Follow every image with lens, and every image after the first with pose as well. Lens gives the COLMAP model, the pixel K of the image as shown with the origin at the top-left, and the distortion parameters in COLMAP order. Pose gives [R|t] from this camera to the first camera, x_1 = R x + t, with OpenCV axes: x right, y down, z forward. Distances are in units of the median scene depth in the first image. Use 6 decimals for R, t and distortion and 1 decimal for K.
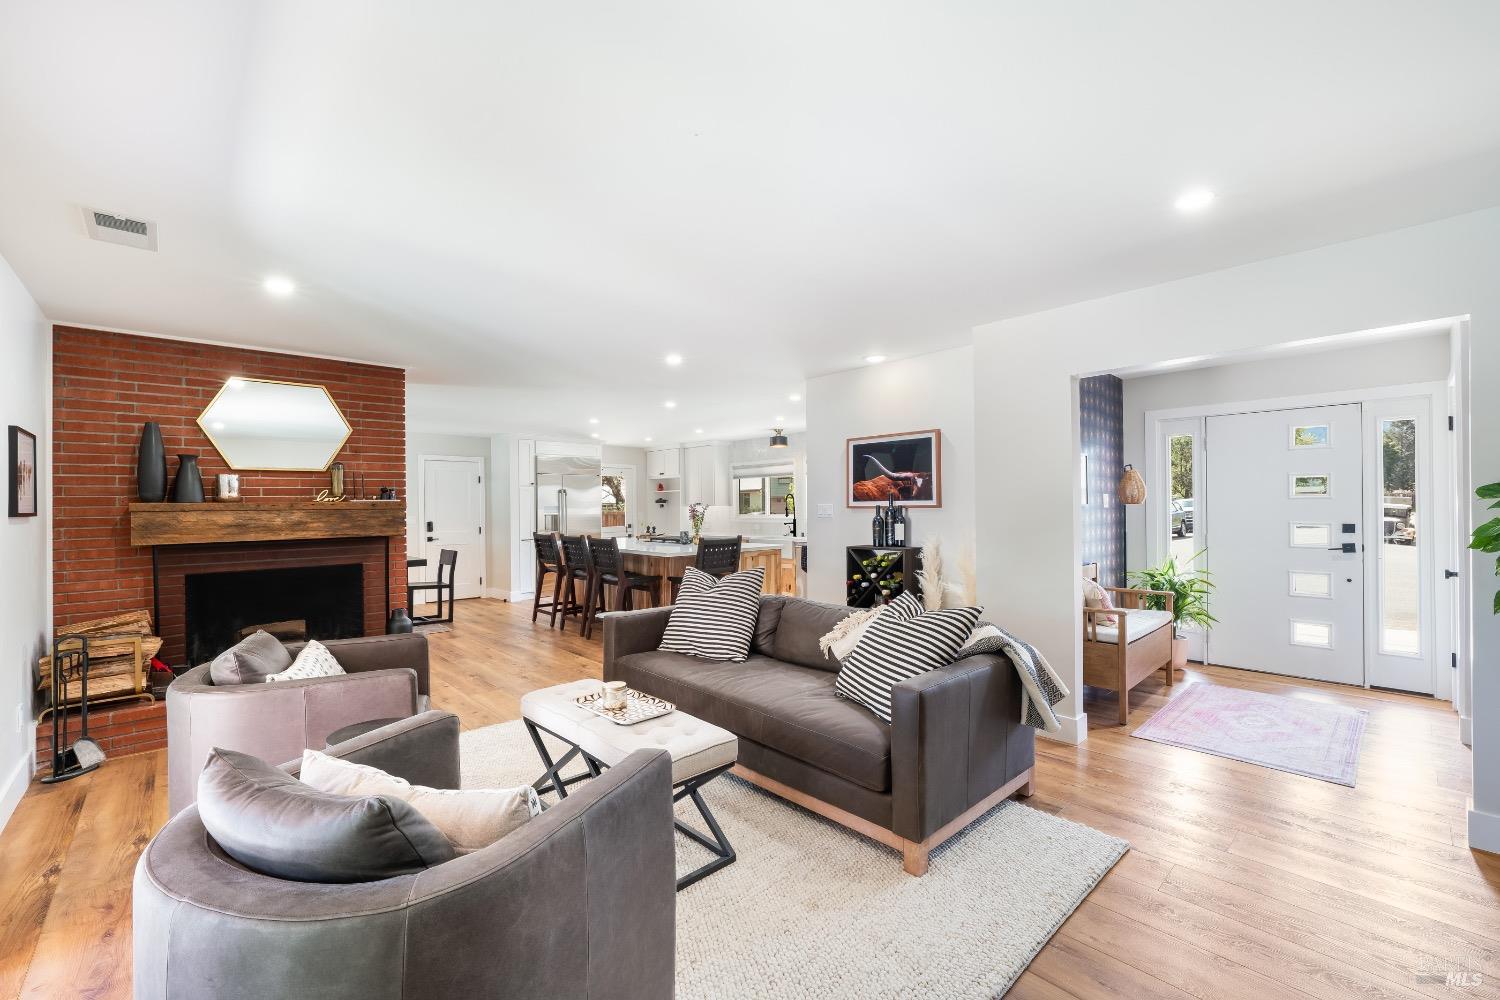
lens RADIAL K [[618.2, 0, 737.2], [0, 618.2, 504.4], [0, 0, 1]] dist [-0.003671, 0.000124]
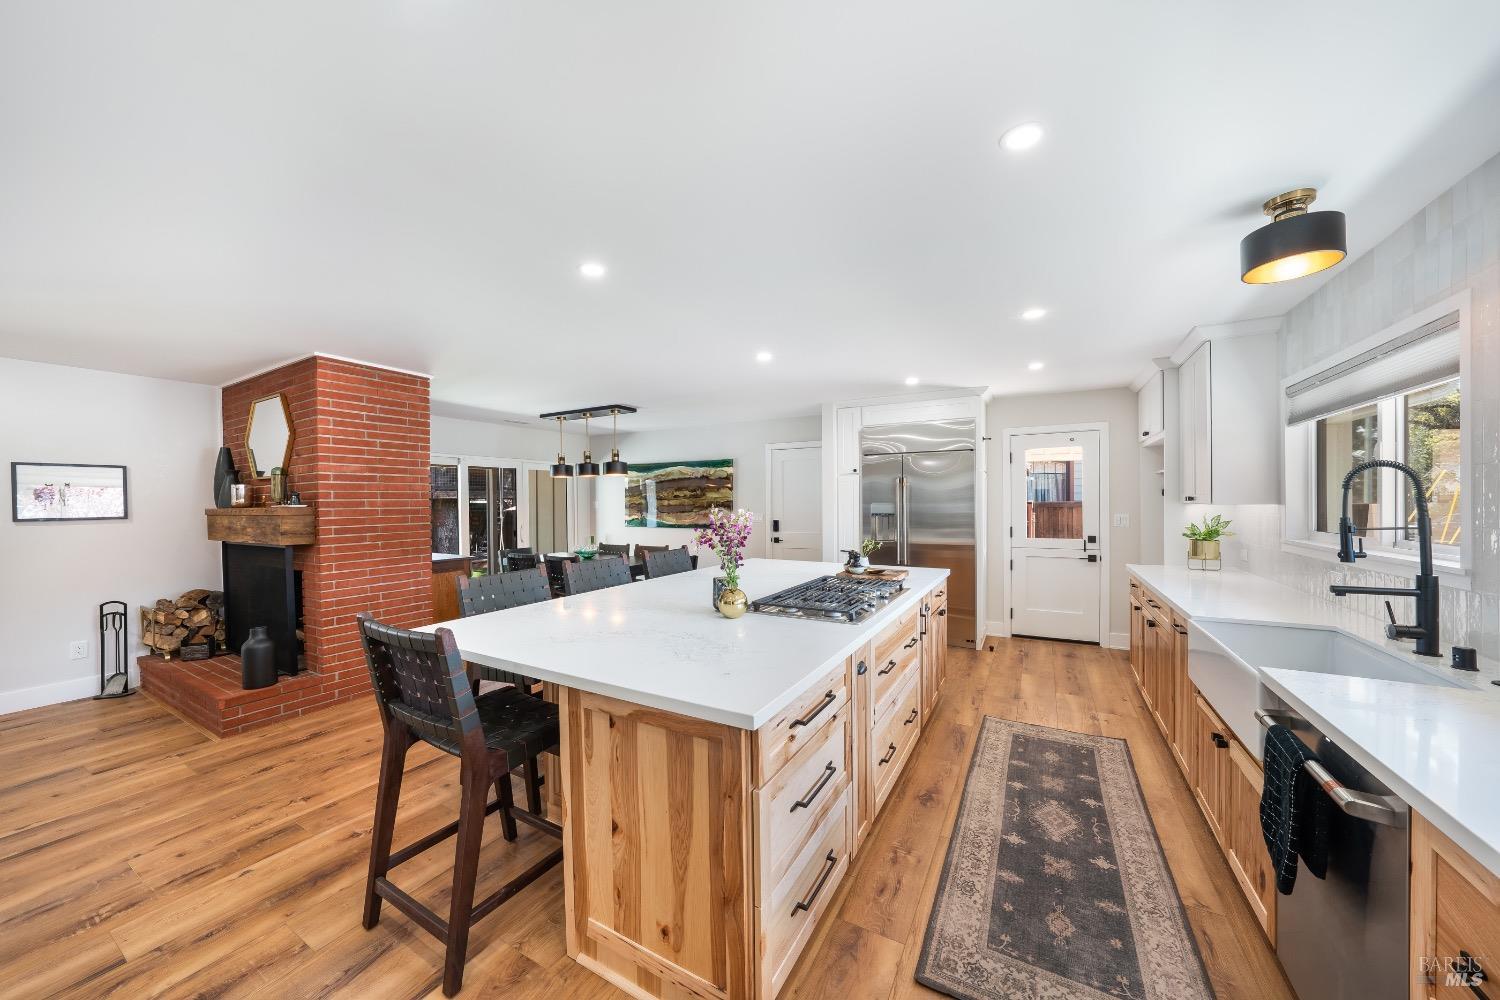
lens RADIAL K [[521.5, 0, 746.7], [0, 521.5, 505.5], [0, 0, 1]] dist [-0.010389, 0.000418]
pose [[0.310664, 0.014070, -0.950416, 0.419066], [0.011500, 0.999762, 0.018560, -0.015043], [0.950450, -0.016695, 0.310428, 1.605259]]
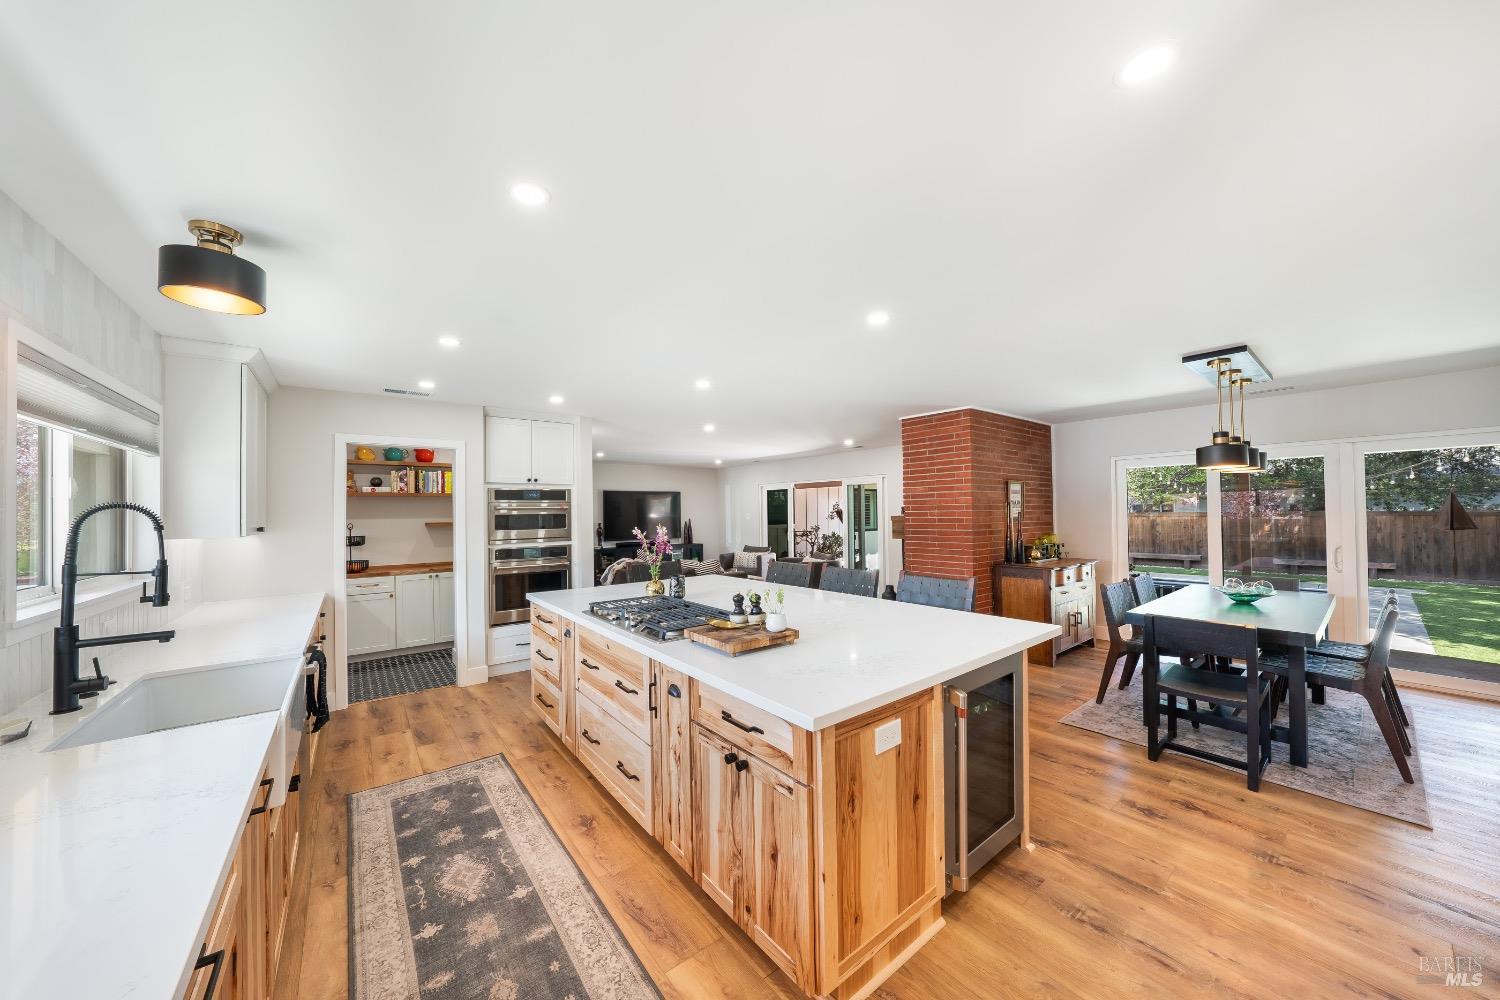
lens RADIAL K [[521.5, 0, 755.8], [0, 521.5, 512.5], [0, 0, 1]] dist [-0.010389, 0.000418]
pose [[-0.996677, 0.029914, 0.075763, -0.266123], [0.029168, 0.999515, -0.010935, -0.011249], [-0.076054, -0.008689, -0.997066, 2.485852]]
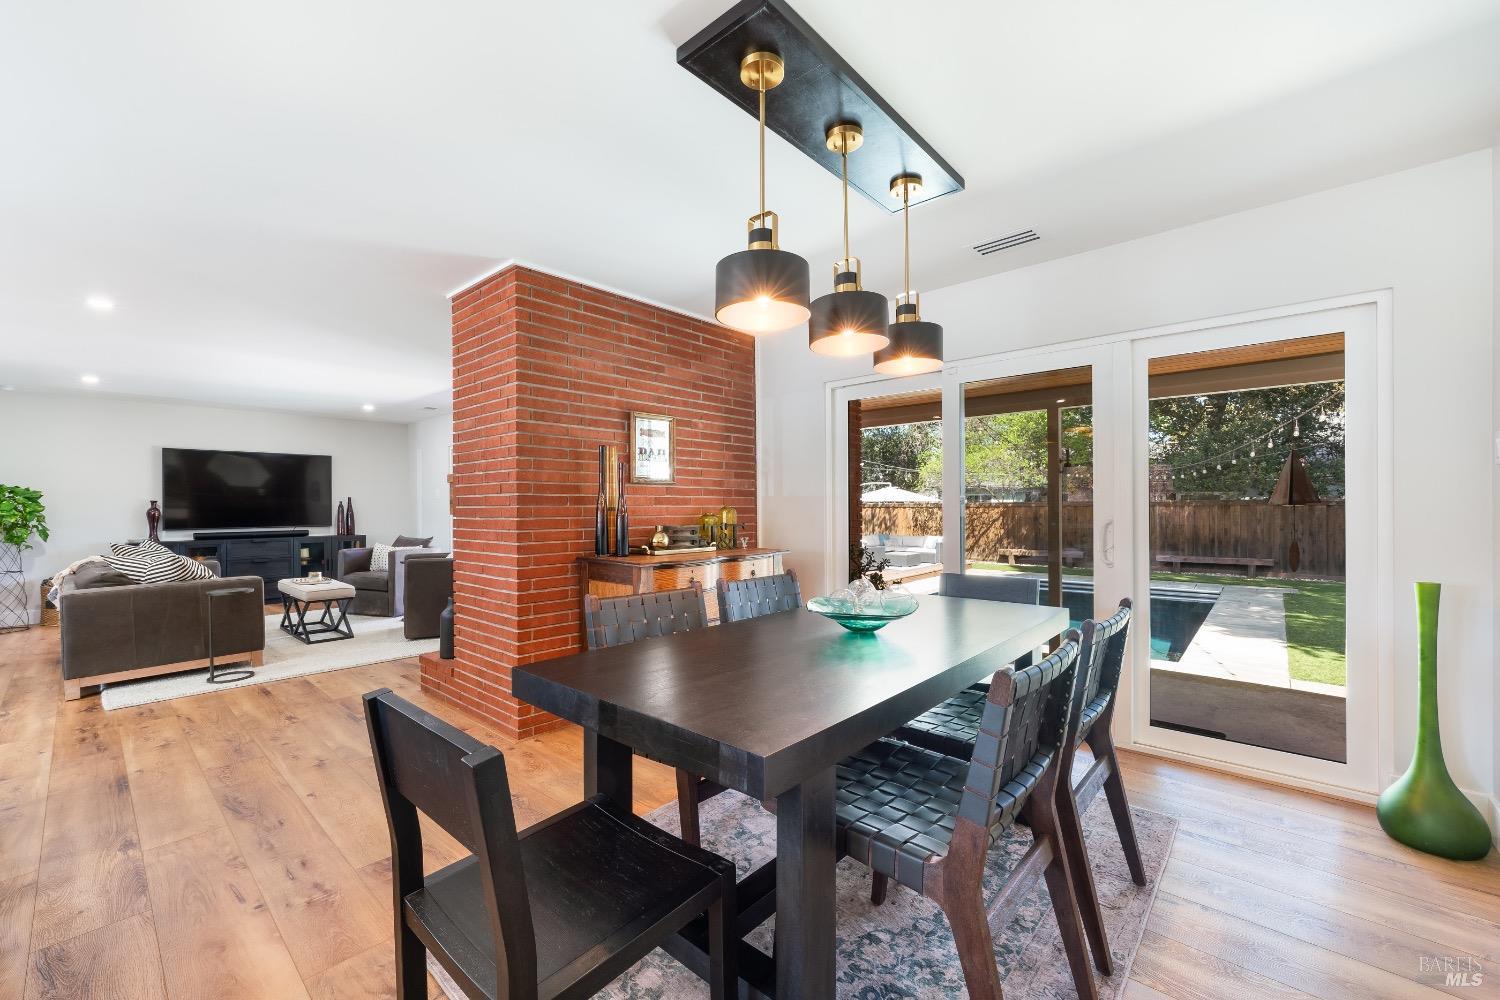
lens RADIAL K [[618.2, 0, 748.1], [0, 618.2, 509.2], [0, 0, 1]] dist [-0.003671, 0.000124]
pose [[-0.995020, 0.023340, -0.096907, -0.734536], [0.023494, 0.999724, -0.000443, 0.040524], [0.096870, -0.002717, -0.995293, 2.137443]]
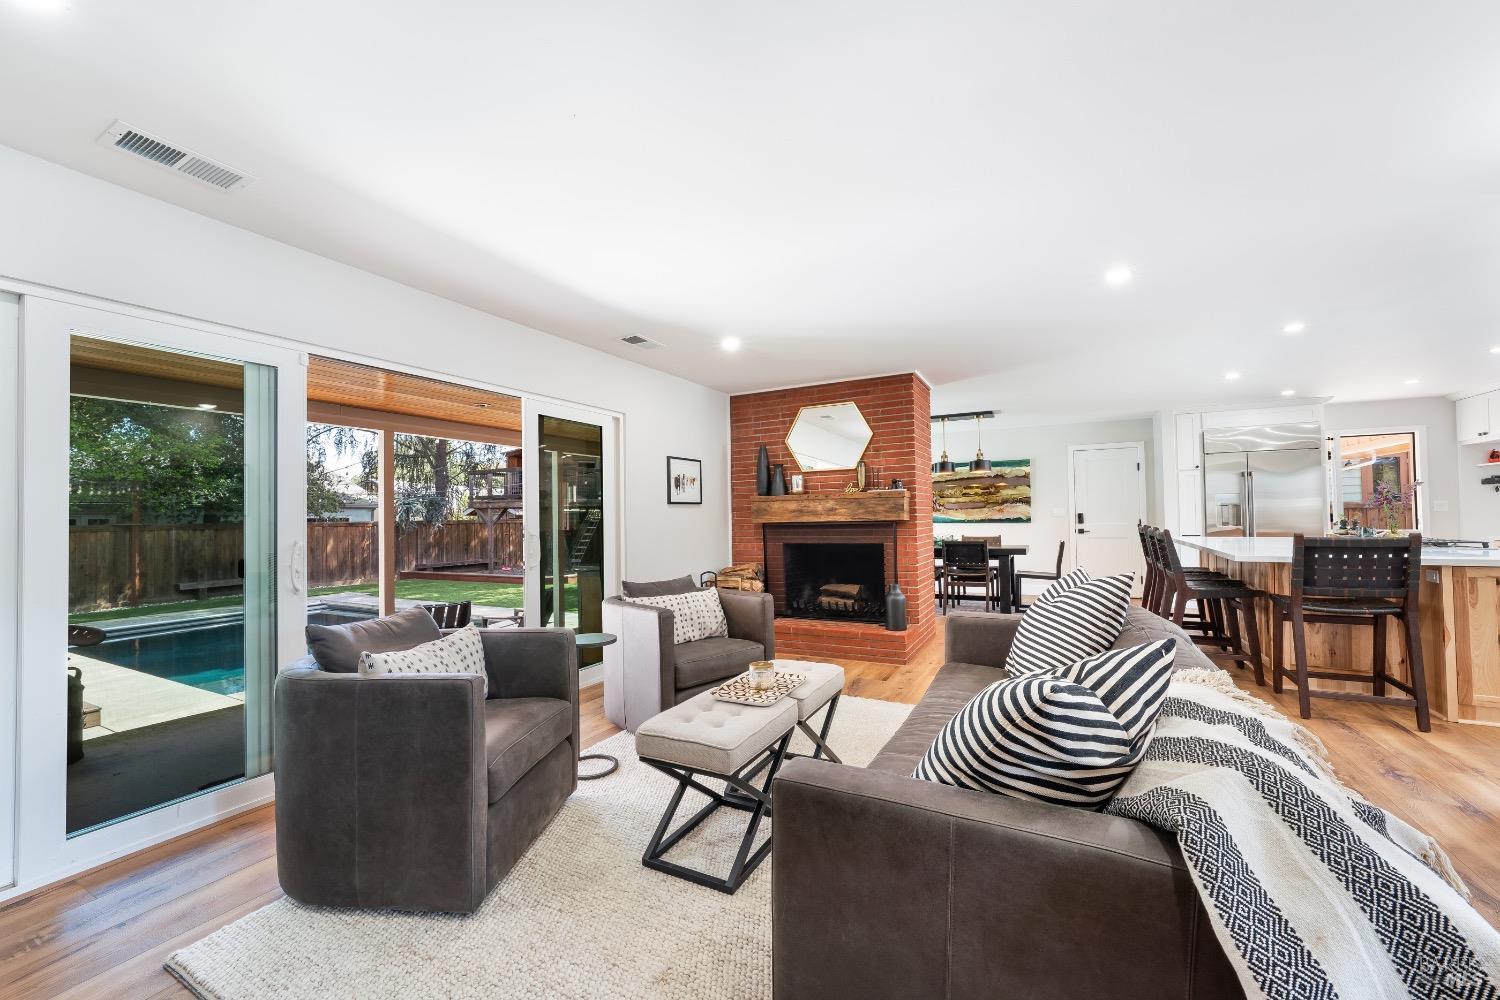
lens RADIAL K [[586.1, 0, 751.4], [0, 586.1, 505.3], [0, 0, 1]] dist [-0.012177, -0.000145]
pose [[0.342348, -0.012633, -0.939488, 0.424696], [0.016649, 0.999834, -0.007378, 0.029347], [0.939426, -0.013116, 0.342502, 0.424113]]
